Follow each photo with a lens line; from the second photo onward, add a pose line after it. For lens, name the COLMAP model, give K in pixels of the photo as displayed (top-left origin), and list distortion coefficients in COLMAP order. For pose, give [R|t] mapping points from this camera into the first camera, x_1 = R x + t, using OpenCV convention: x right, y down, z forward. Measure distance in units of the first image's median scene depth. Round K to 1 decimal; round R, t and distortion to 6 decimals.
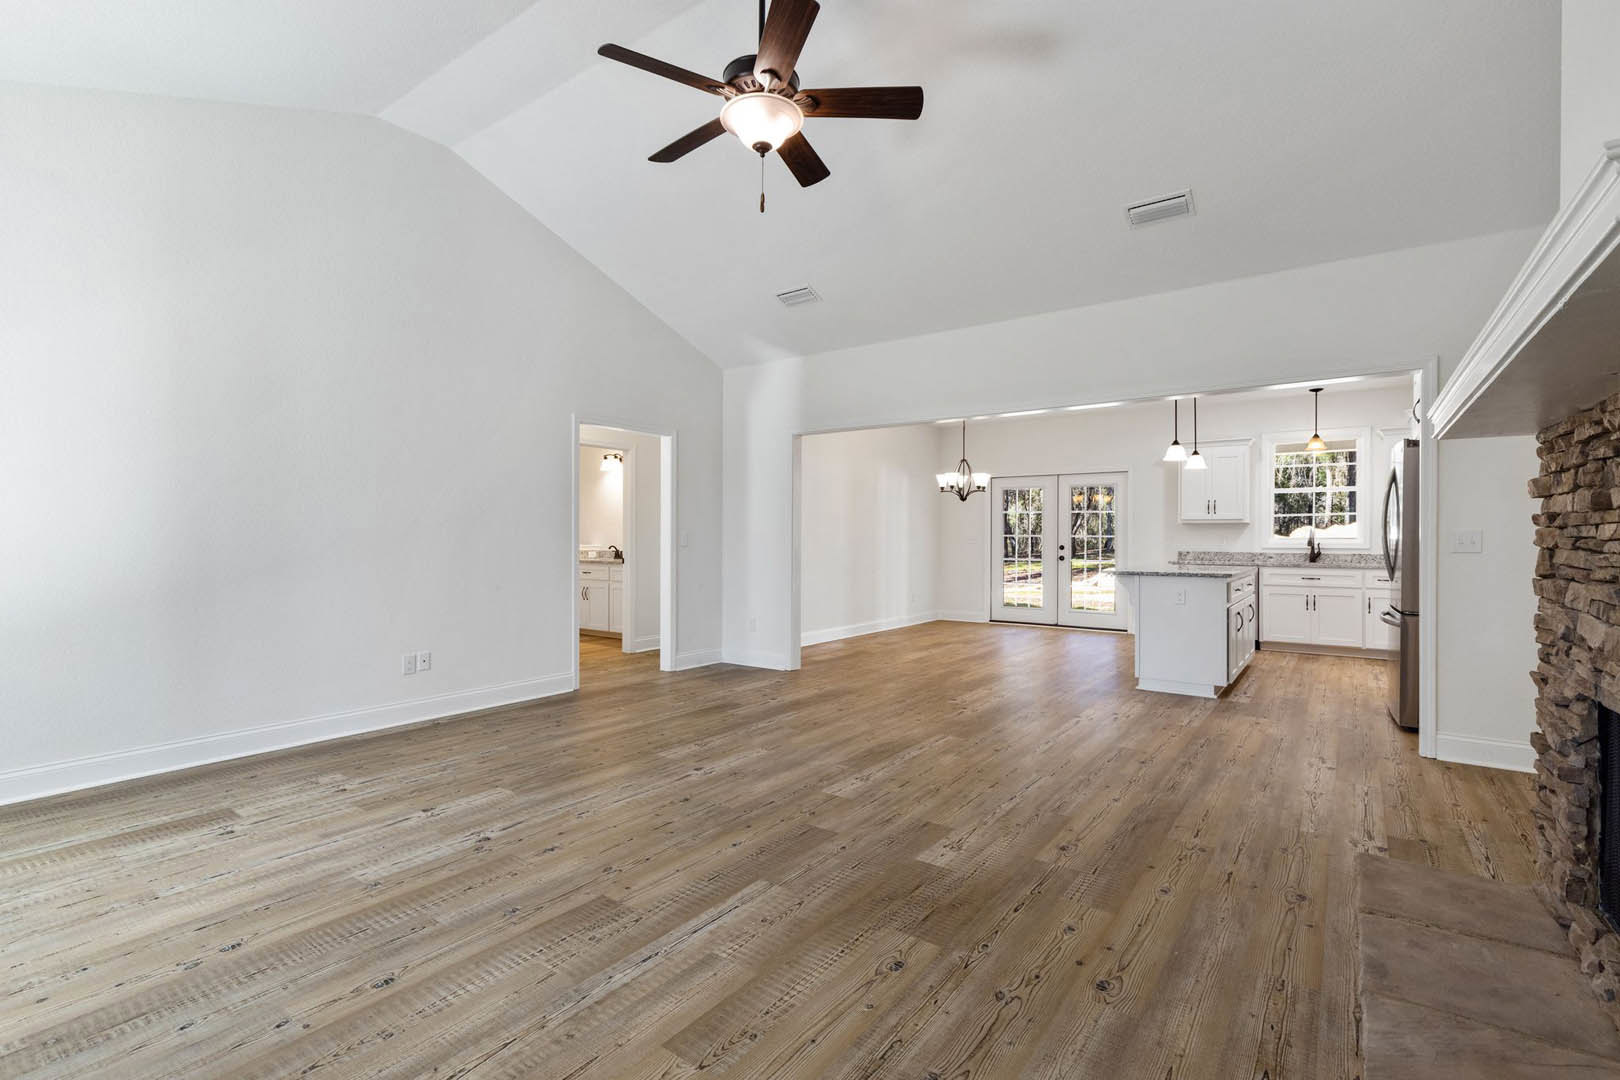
lens RADIAL K [[744.2, 0, 818.5], [0, 744.2, 537.5], [0, 0, 1]] dist [0.003530, -0.000142]
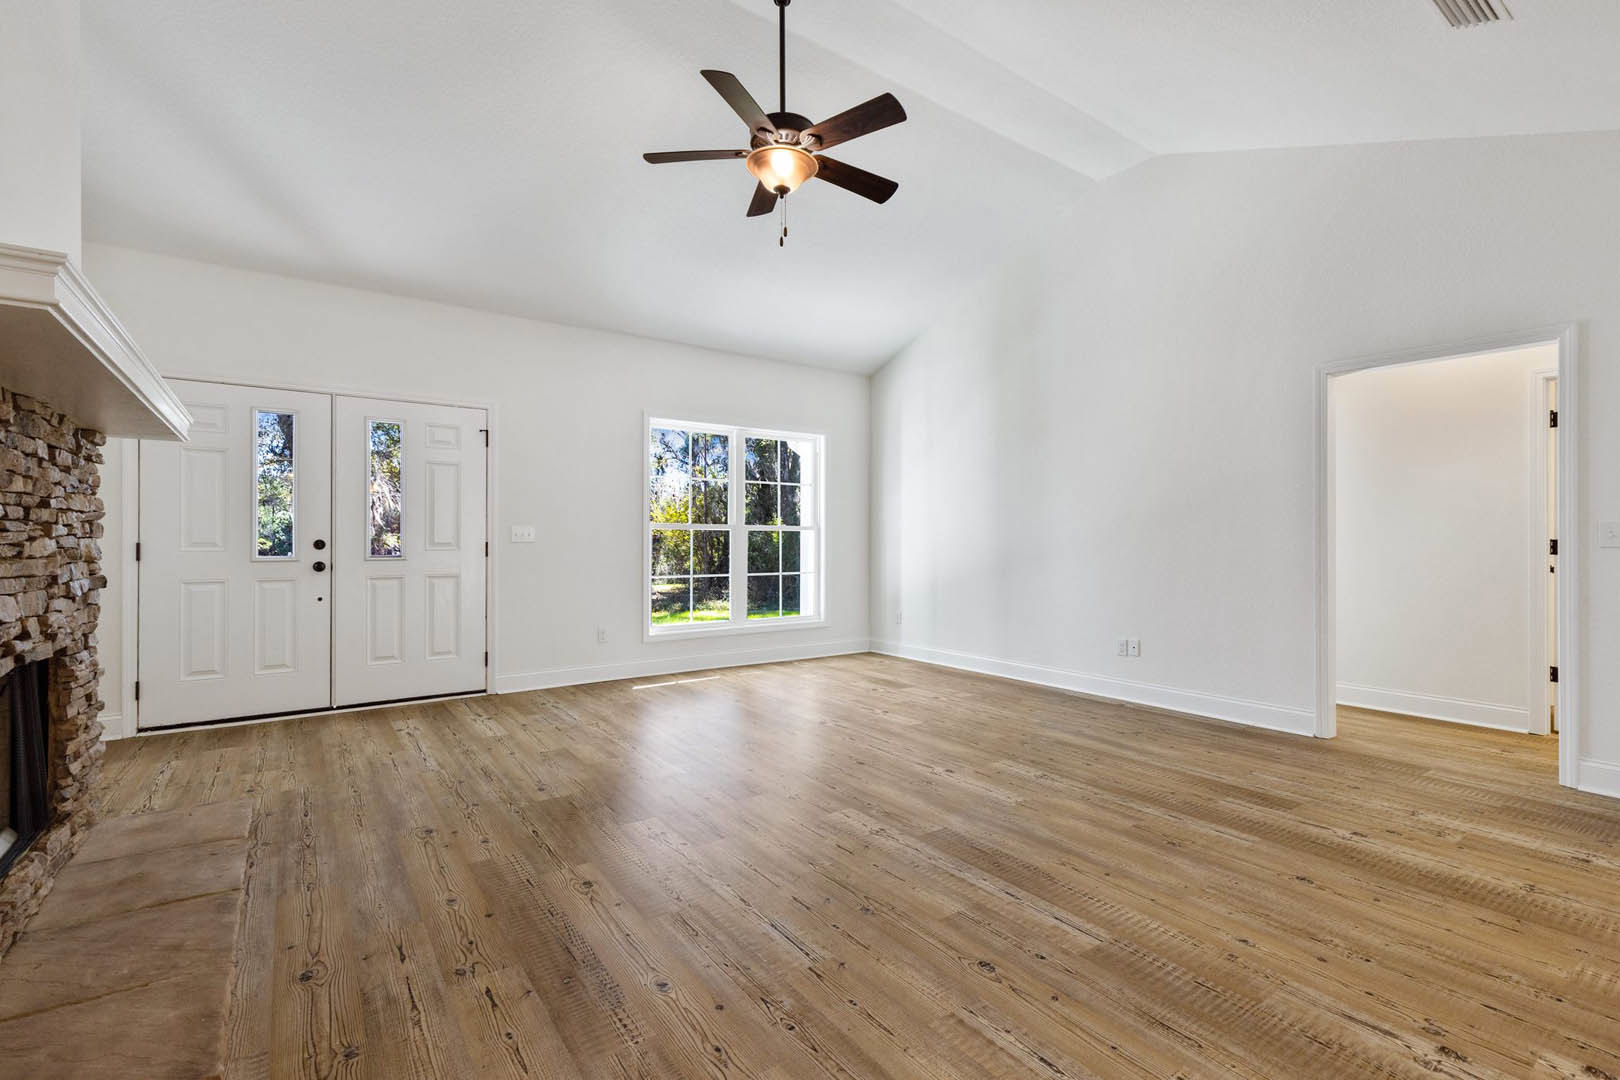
lens RADIAL K [[744.2, 0, 819.3], [0, 744.2, 540.1], [0, 0, 1]] dist [0.003530, -0.000142]
pose [[-0.325481, -0.000418, -0.945548, 0.867369], [-0.002681, 0.999996, 0.000481, 0.017600], [0.945545, 0.002691, -0.325481, 1.261009]]
